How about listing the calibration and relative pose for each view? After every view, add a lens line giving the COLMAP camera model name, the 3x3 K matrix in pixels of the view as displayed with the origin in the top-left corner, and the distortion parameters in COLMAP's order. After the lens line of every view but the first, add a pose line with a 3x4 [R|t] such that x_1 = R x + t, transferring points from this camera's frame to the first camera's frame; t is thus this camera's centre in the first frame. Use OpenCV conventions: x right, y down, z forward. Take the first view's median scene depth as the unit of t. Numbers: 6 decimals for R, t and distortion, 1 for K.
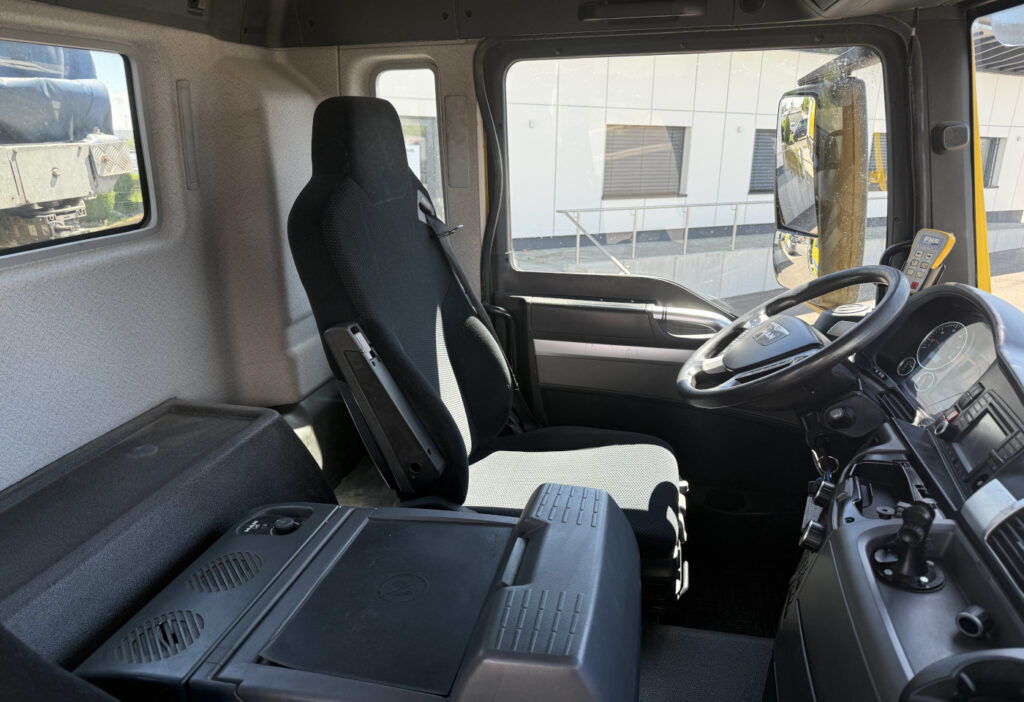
lens RADIAL K [[754.3, 0, 513.6], [0, 754.3, 345.5], [0, 0, 1]] dist [0.025015, -0.032022]
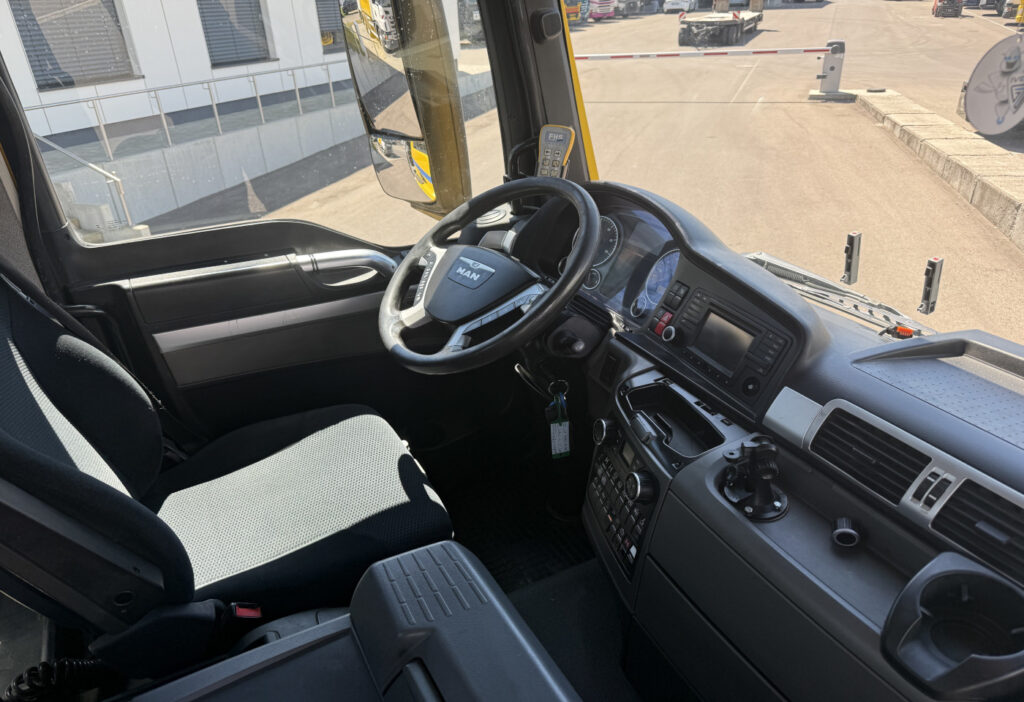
lens RADIAL K [[698.7, 0, 508.5], [0, 698.7, 361.0], [0, 0, 1]] dist [-0.006027, -0.006552]
pose [[0.751846, -0.328735, 0.571542, -0.119781], [0.197833, 0.939377, 0.280060, -0.114645], [-0.628959, -0.097492, 0.771302, 0.246653]]
